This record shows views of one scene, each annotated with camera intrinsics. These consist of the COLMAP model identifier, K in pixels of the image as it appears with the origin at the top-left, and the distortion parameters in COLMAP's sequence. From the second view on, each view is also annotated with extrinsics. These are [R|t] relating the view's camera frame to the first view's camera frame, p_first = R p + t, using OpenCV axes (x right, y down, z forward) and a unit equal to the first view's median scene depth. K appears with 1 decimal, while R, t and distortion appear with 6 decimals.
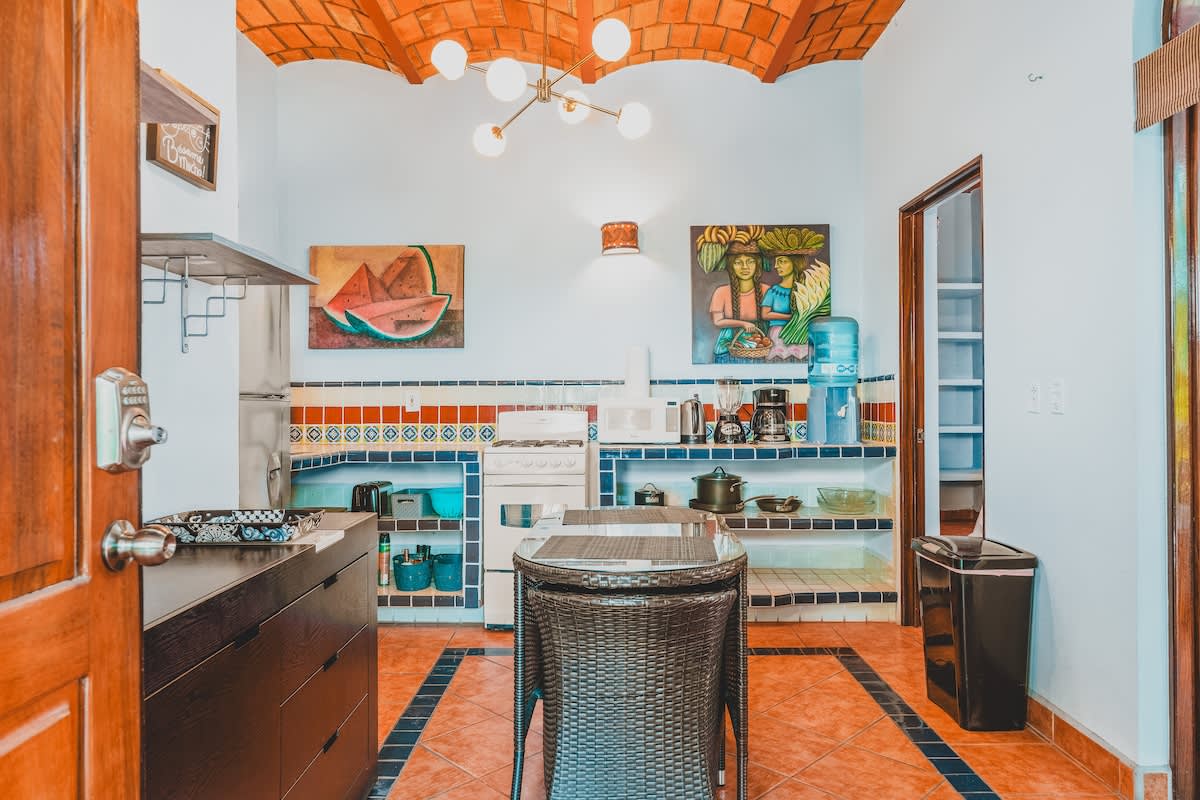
lens RADIAL K [[778.4, 0, 607.3], [0, 778.4, 397.5], [0, 0, 1]] dist [-0.007183, 0.002643]
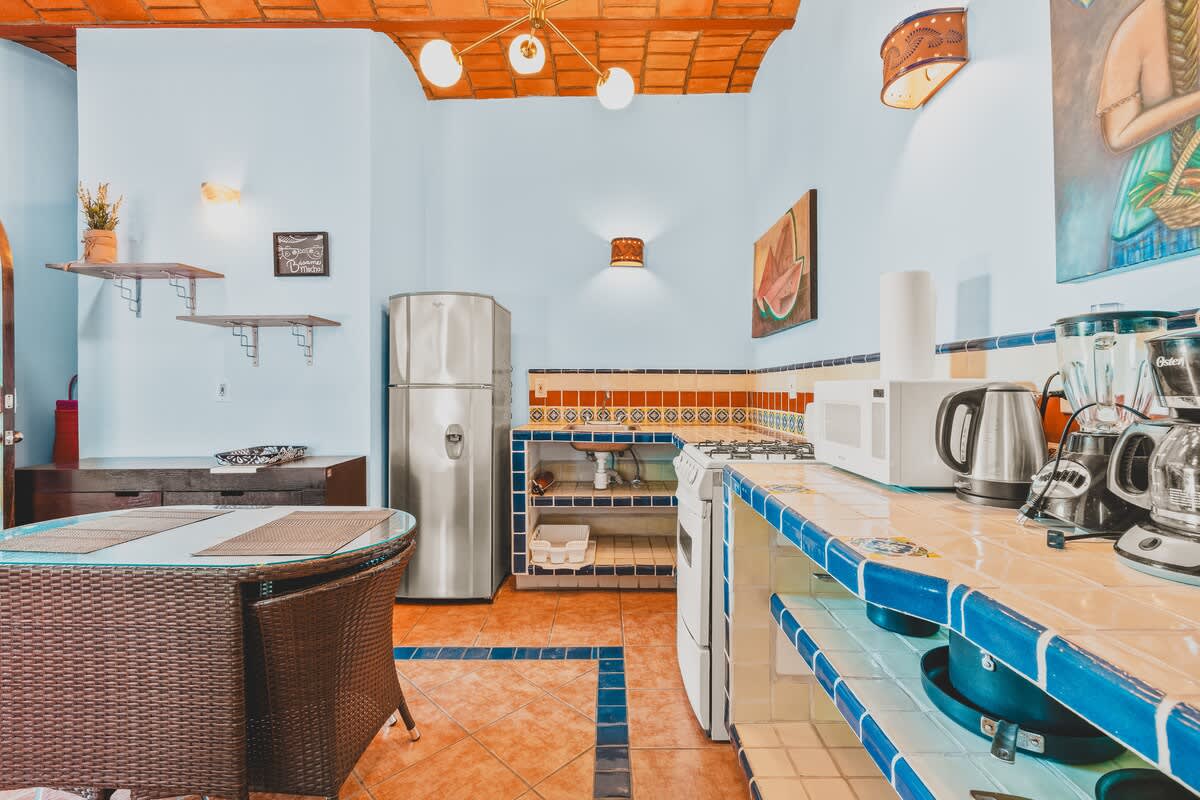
lens RADIAL K [[528.6, 0, 602.4], [0, 528.6, 387.7], [0, 0, 1]] dist [-0.003554, -0.001134]
pose [[-0.004220, 0.002210, -0.999989, 0.354250], [0.011033, 0.999937, 0.002163, 0.001974], [0.999930, -0.011024, -0.004244, 0.791657]]
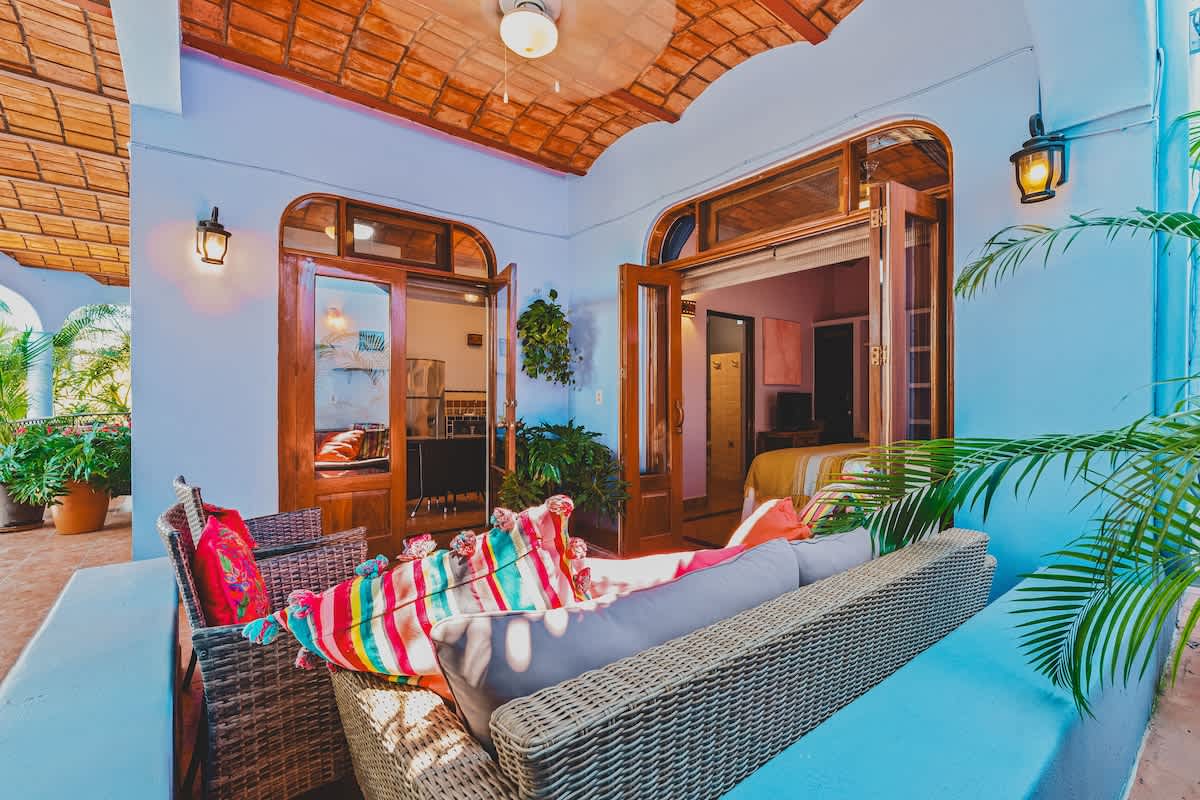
lens RADIAL K [[528.6, 0, 598.1], [0, 528.6, 399.8], [0, 0, 1]] dist [-0.003554, -0.001134]
pose [[0.623437, 0.000082, -0.781874, 1.209473], [0.006933, 0.999960, 0.005633, 0.000140], [0.781843, -0.008932, 0.623411, 0.051383]]
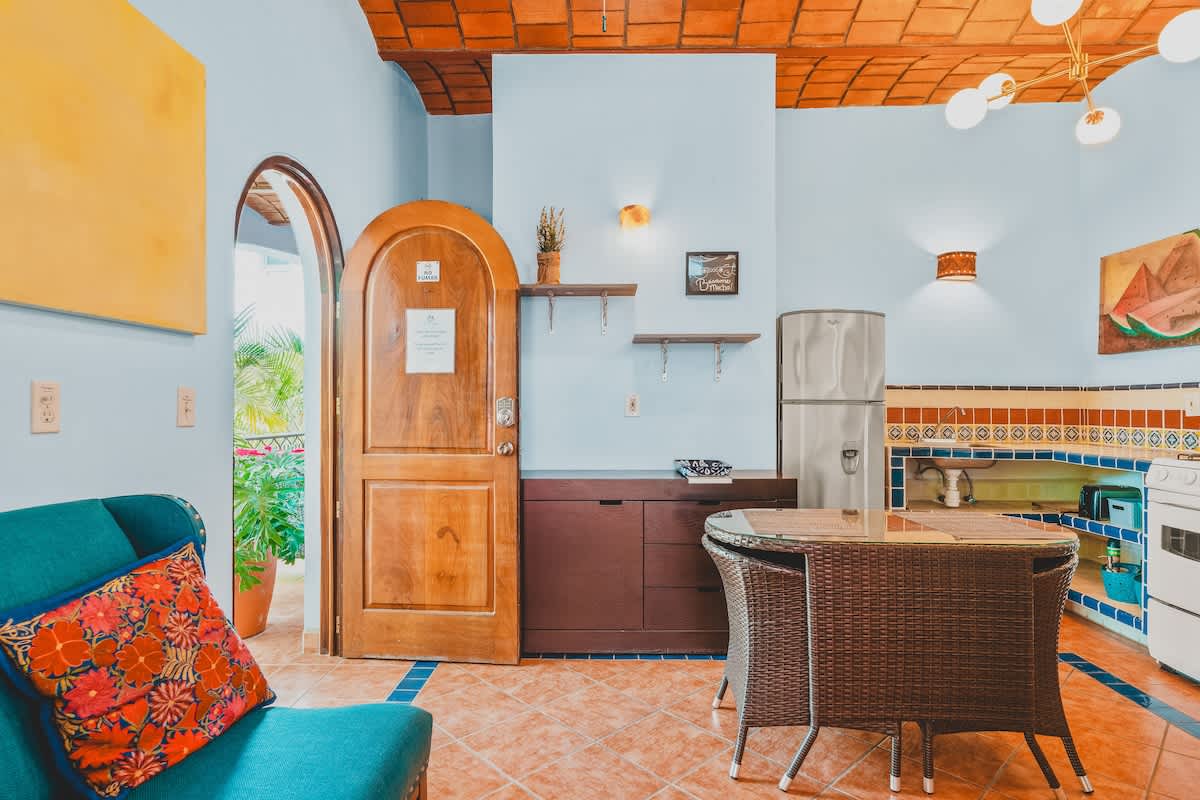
lens RADIAL K [[640.3, 0, 599.2], [0, 640.3, 396.9], [0, 0, 1]] dist [-0.003812, -0.000487]
pose [[-0.025360, -0.006709, -0.999656, 0.504105], [0.005683, 0.999960, -0.006855, -0.003251], [0.999662, -0.005855, -0.025321, 0.338712]]
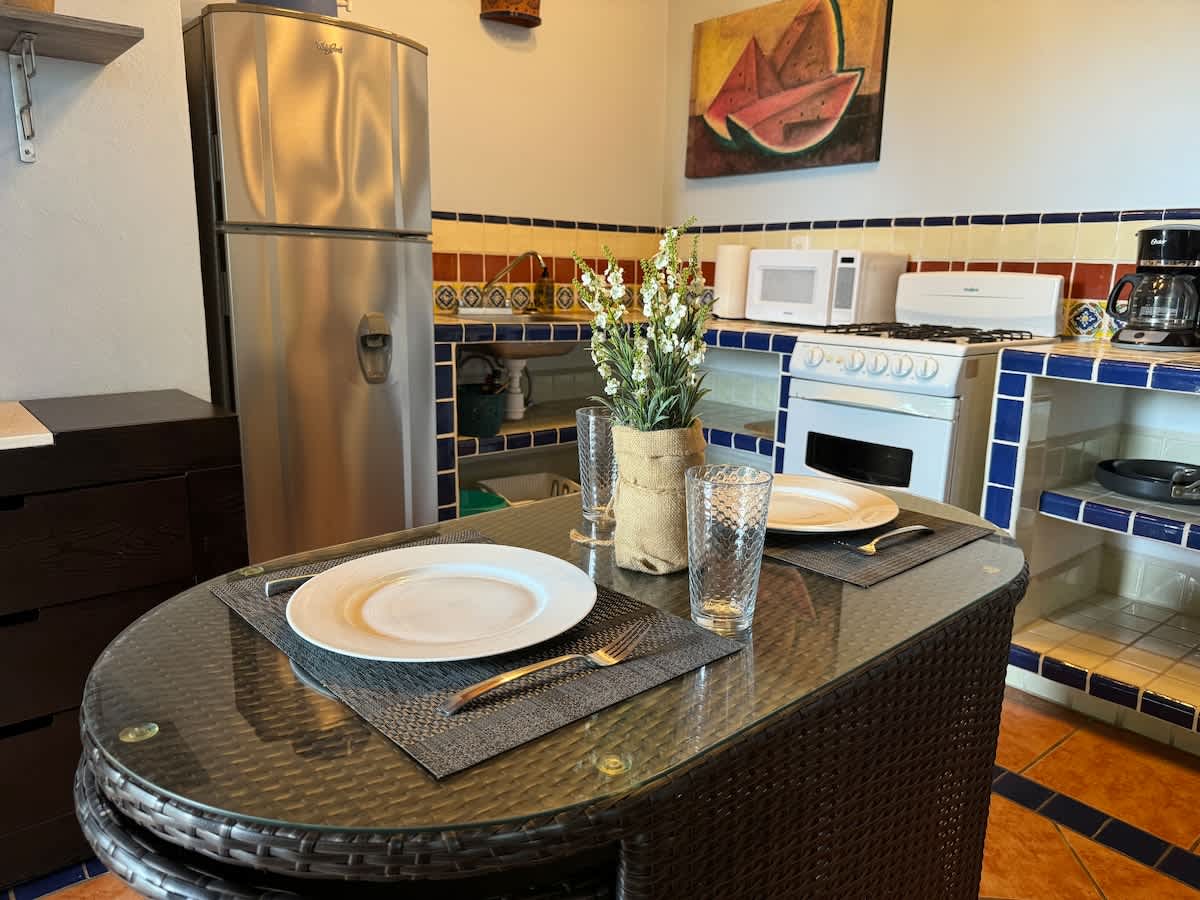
lens RADIAL K [[894.7, 0, 592.8], [0, 894.7, 461.5], [0, 0, 1]] dist [0.009011, -0.009717]
pose [[0.636233, 0.179281, -0.750377, 0.233467], [-0.012289, 0.974857, 0.222494, 0.010043], [0.771399, -0.132337, 0.622439, 0.378655]]
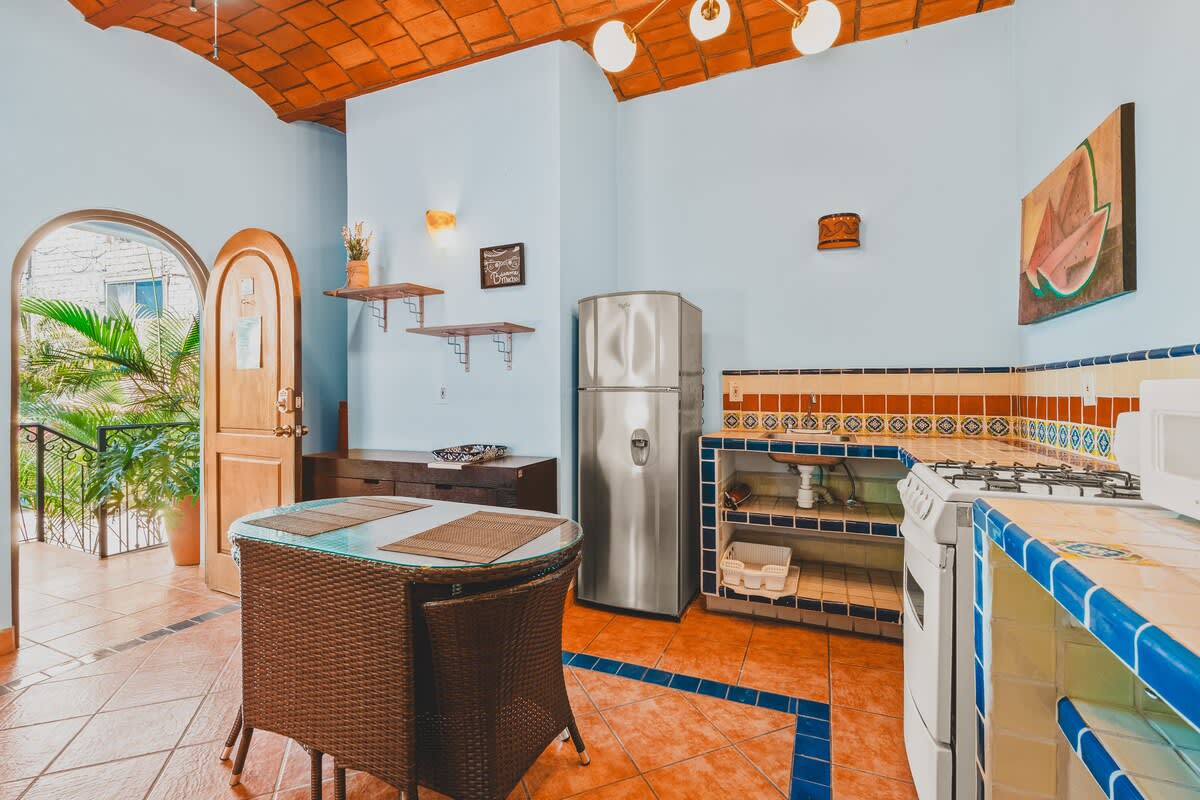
lens RADIAL K [[528.6, 0, 598.5], [0, 528.6, 389.7], [0, 0, 1]] dist [-0.003554, -0.001134]
pose [[-0.388060, 0.000496, -0.921634, 0.302436], [0.012391, 0.999912, -0.004680, 0.002261], [0.921551, -0.013236, -0.388032, 0.803466]]
